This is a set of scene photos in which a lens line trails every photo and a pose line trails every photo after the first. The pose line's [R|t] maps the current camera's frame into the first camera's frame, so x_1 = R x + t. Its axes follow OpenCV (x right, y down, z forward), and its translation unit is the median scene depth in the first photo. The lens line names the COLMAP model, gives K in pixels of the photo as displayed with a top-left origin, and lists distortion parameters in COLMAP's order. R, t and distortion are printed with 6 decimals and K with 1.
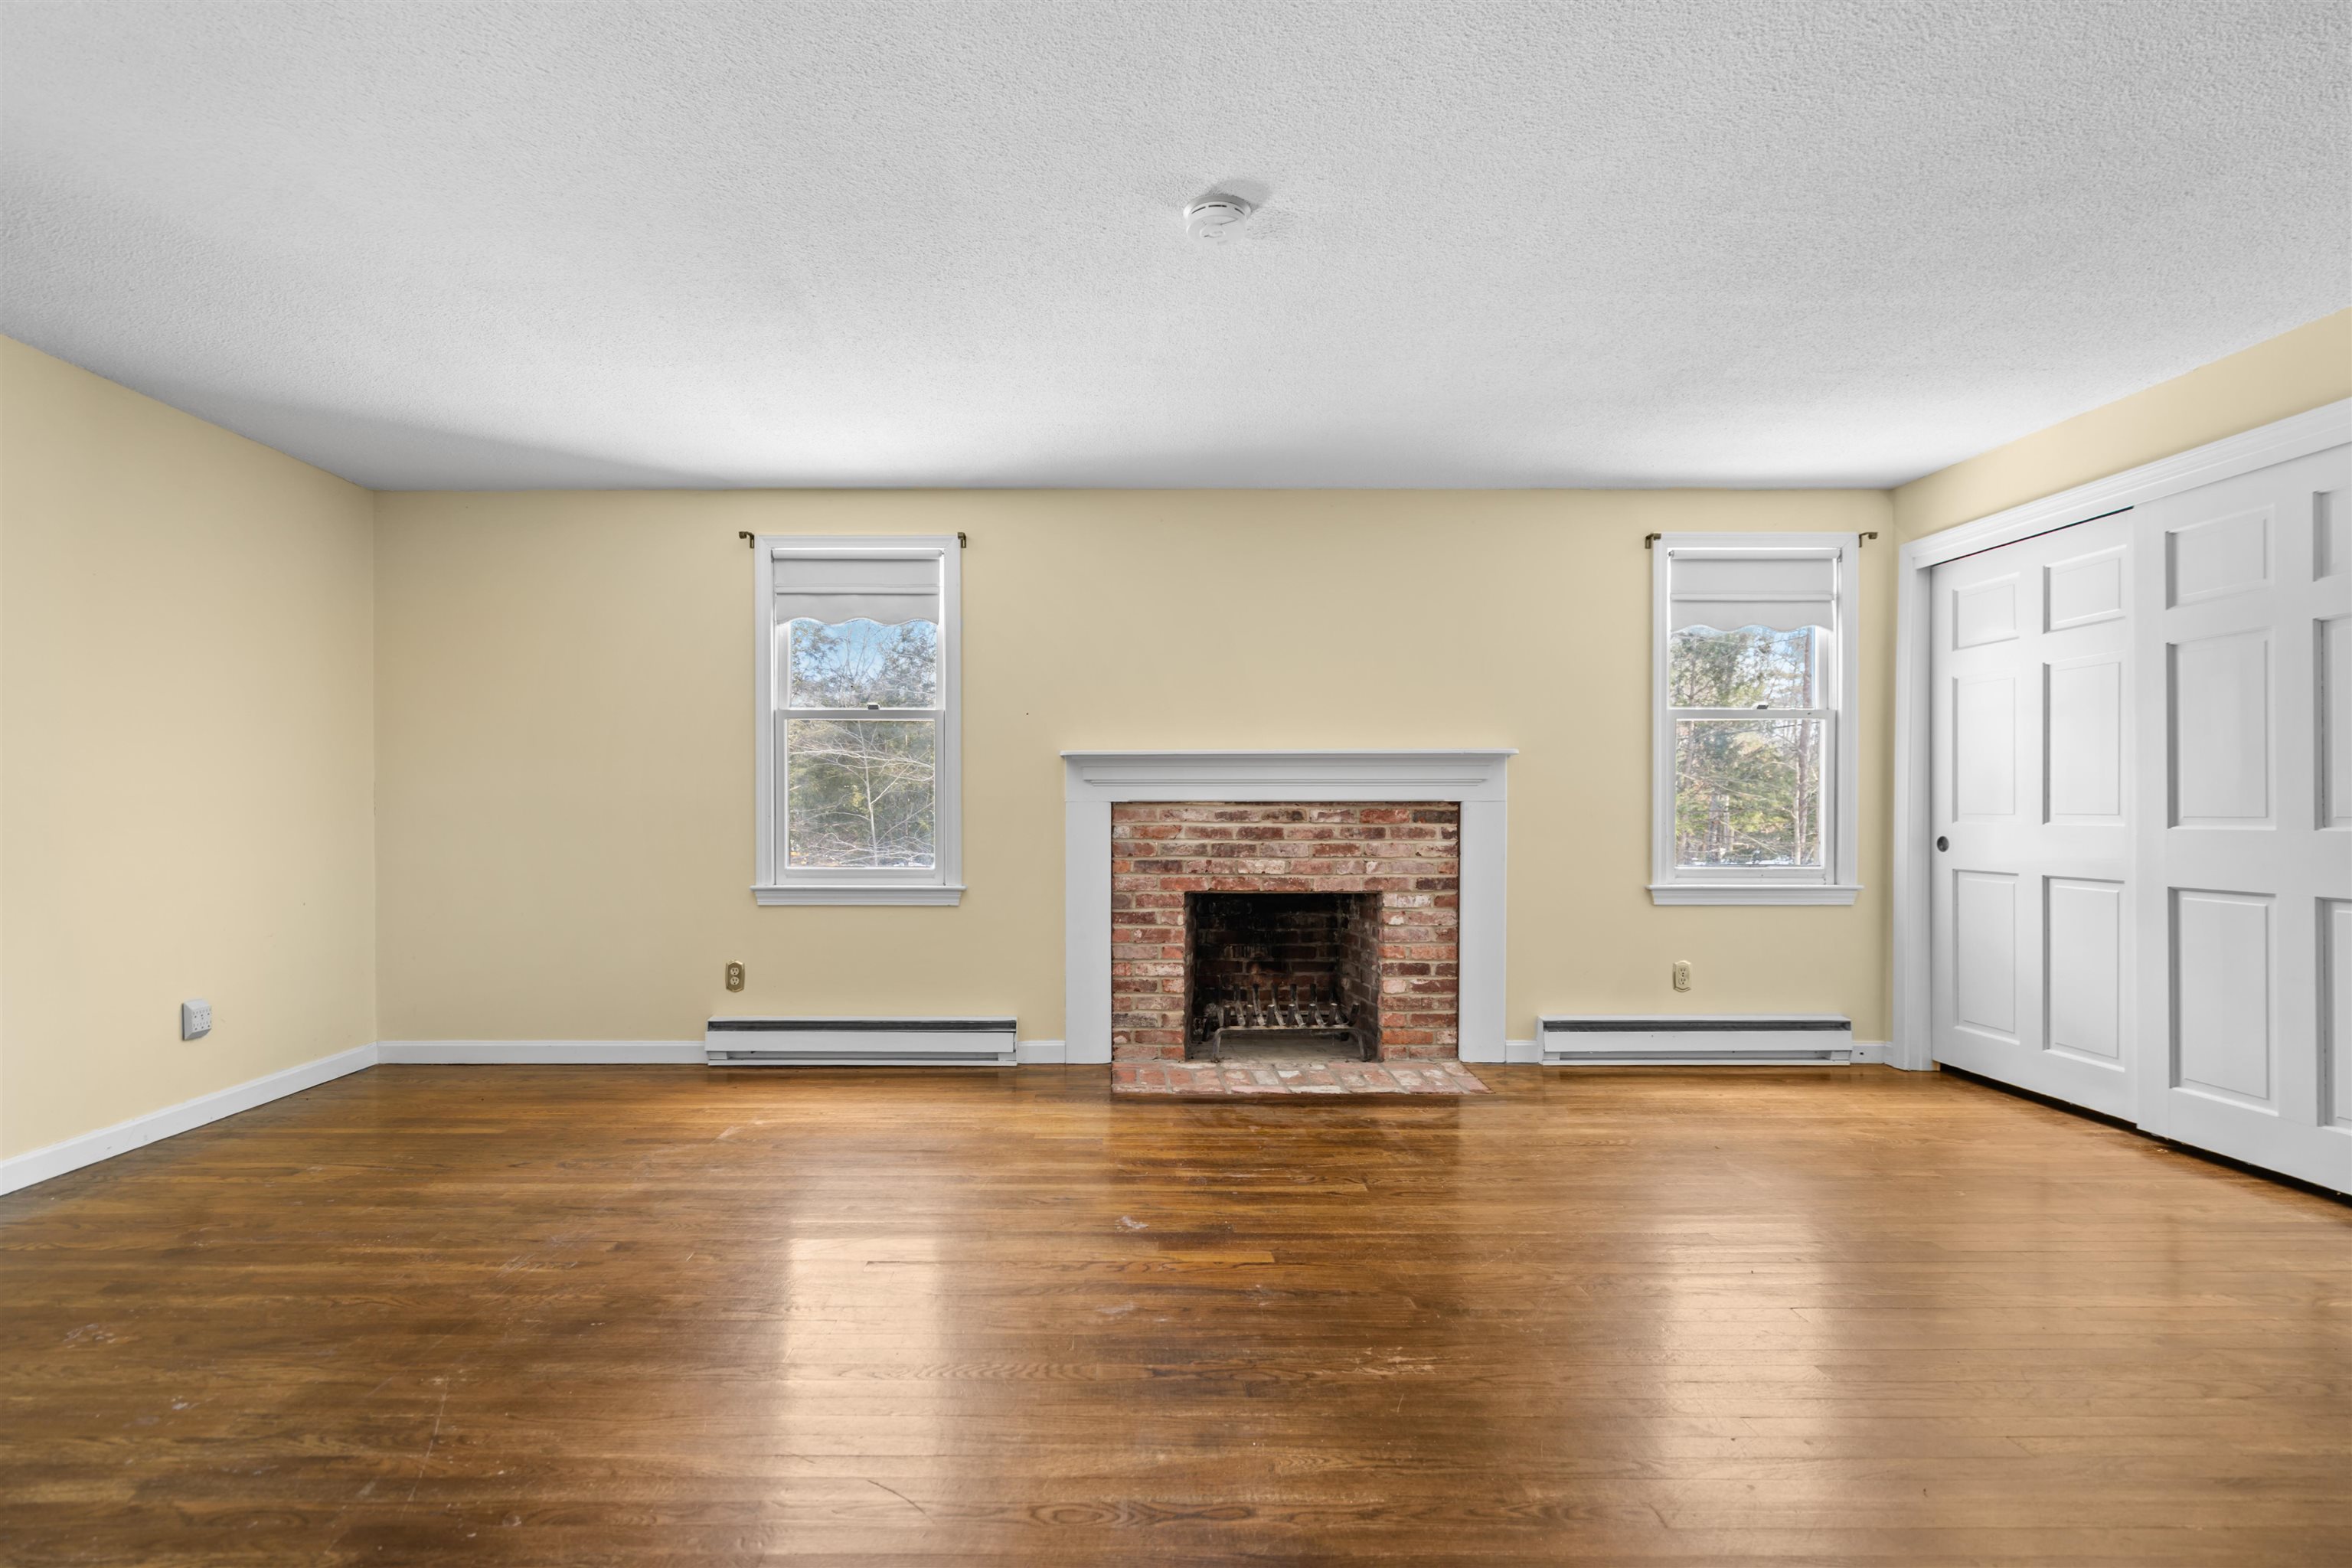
lens RADIAL K [[1065.3, 0, 1090.4], [0, 1065.3, 840.3], [0, 0, 1]] dist [-0.004659, 0.002761]
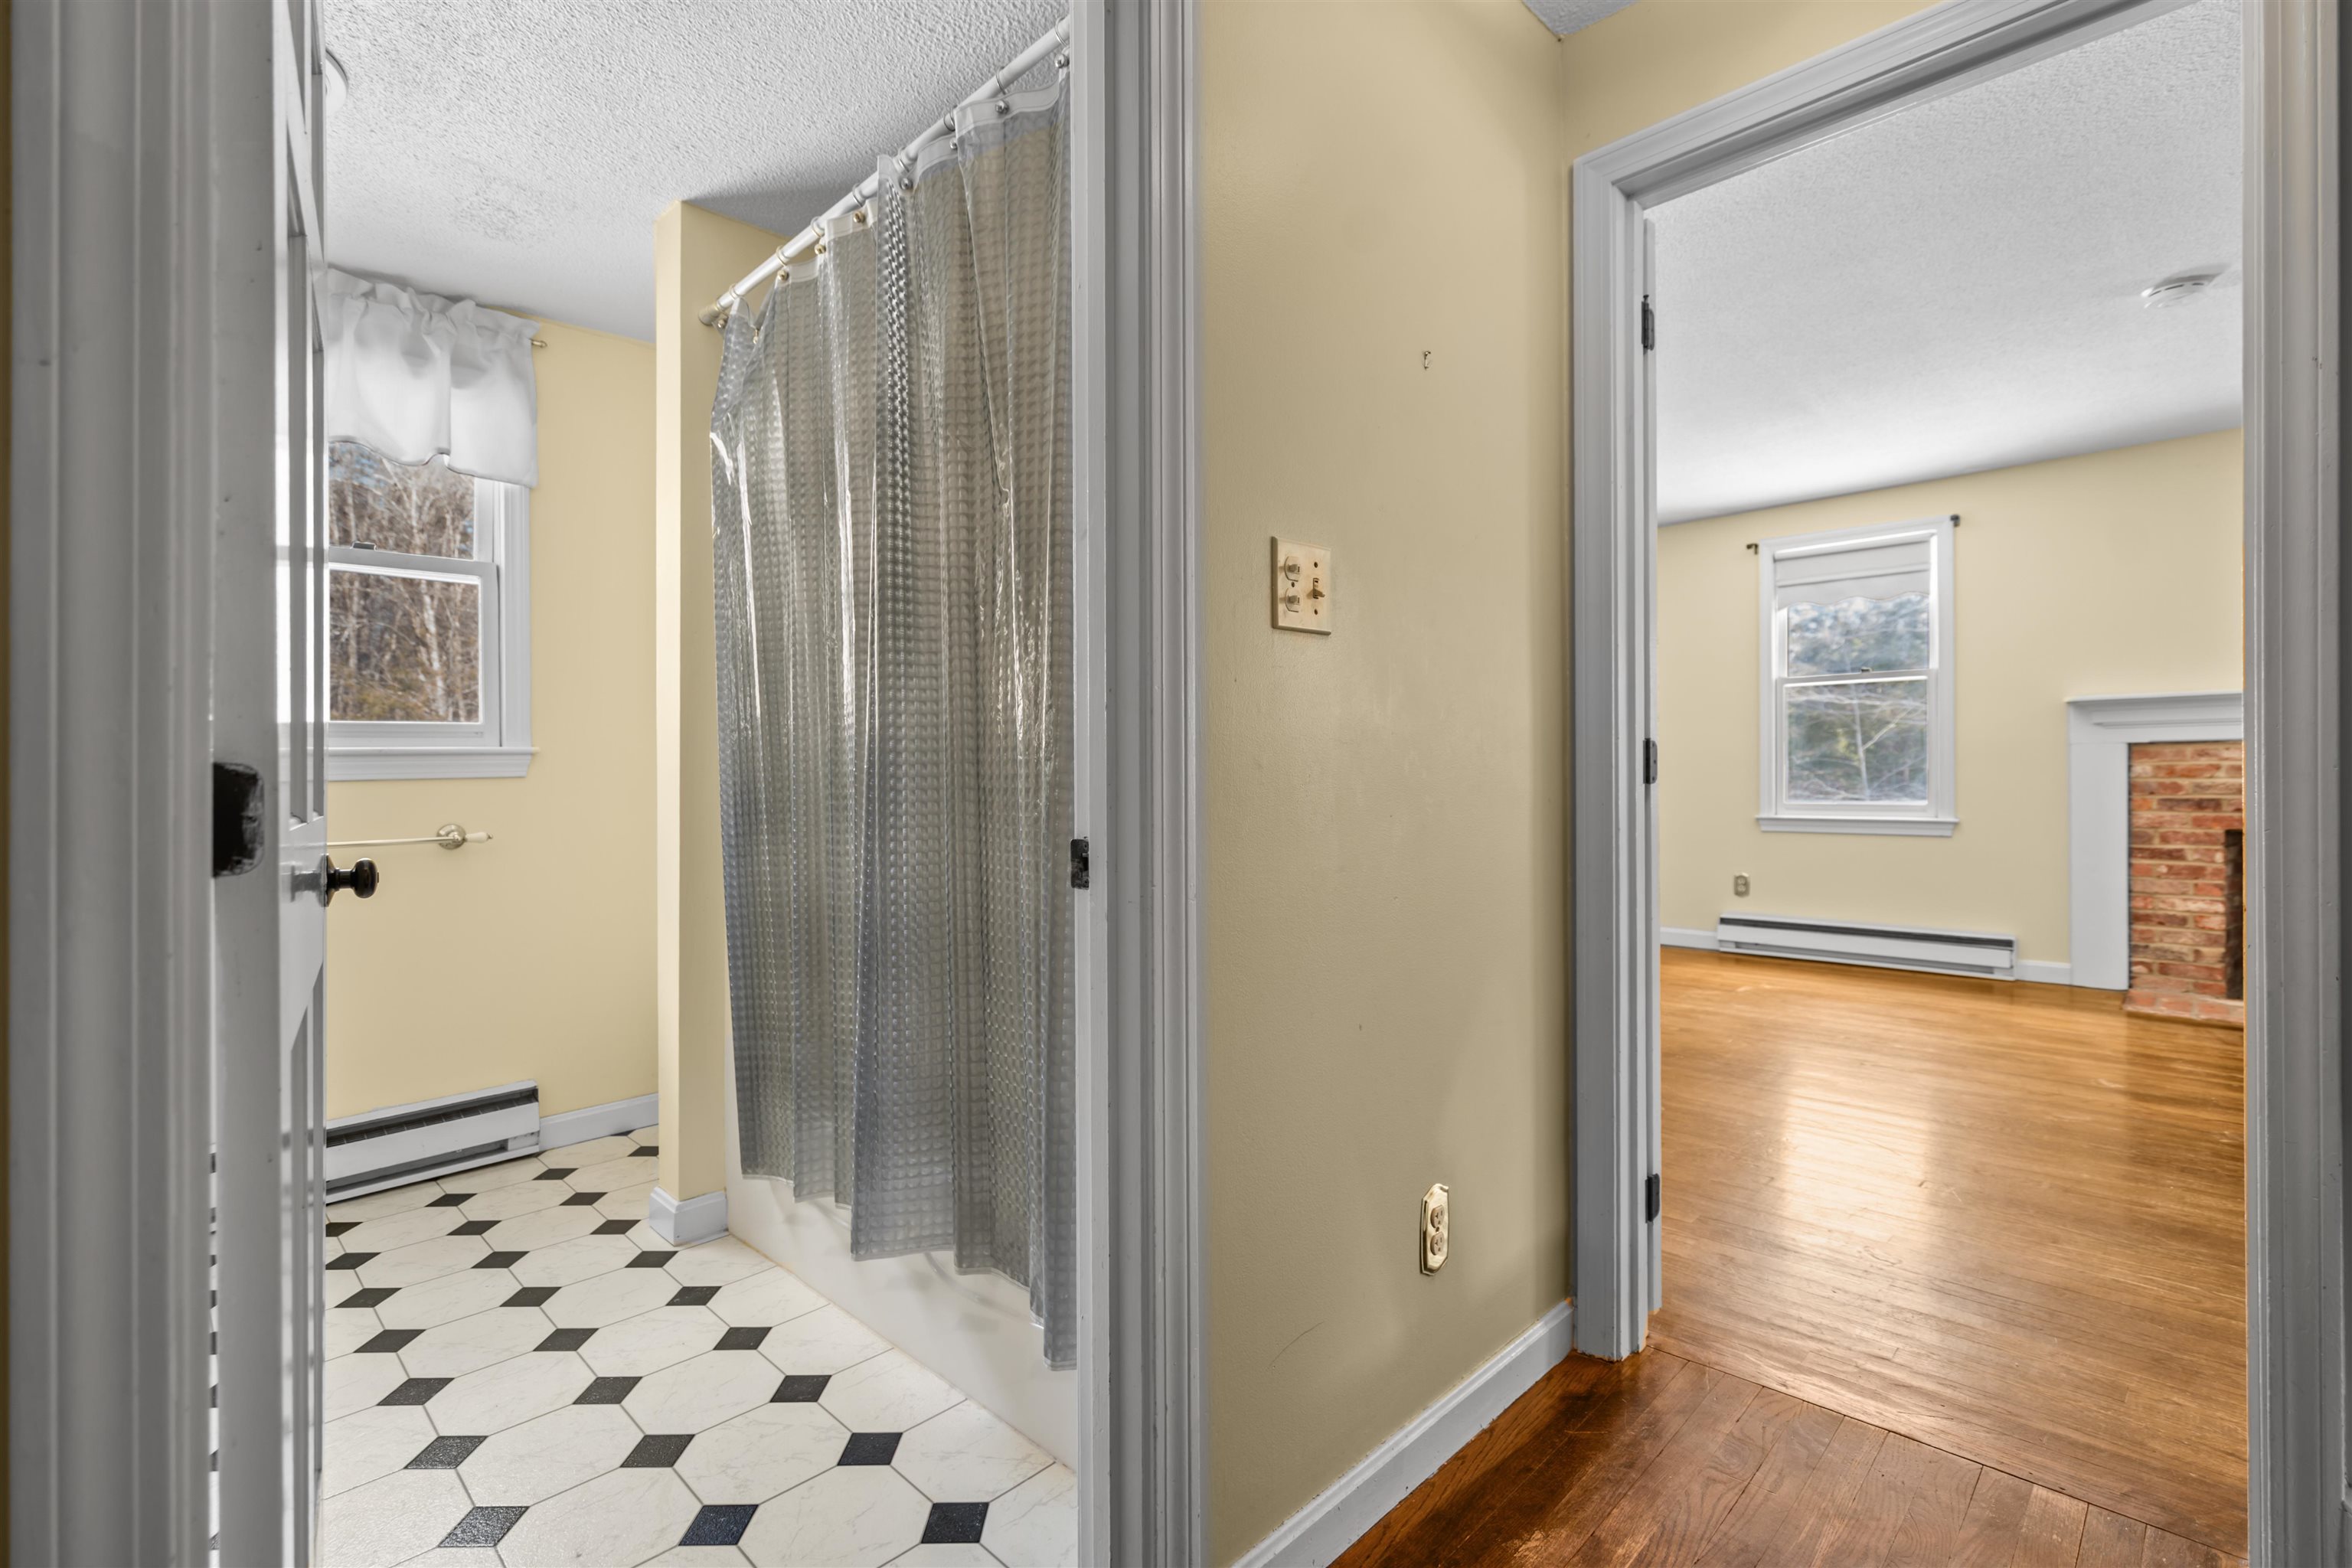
lens RADIAL K [[1065.3, 0, 1178.3], [0, 1065.3, 787.4], [0, 0, 1]] dist [-0.004659, 0.002761]
pose [[0.715396, 0.001069, -0.698718, 0.082628], [-0.003004, 0.999994, -0.001546, 0.012647], [0.698712, 0.003205, 0.715396, -0.412804]]
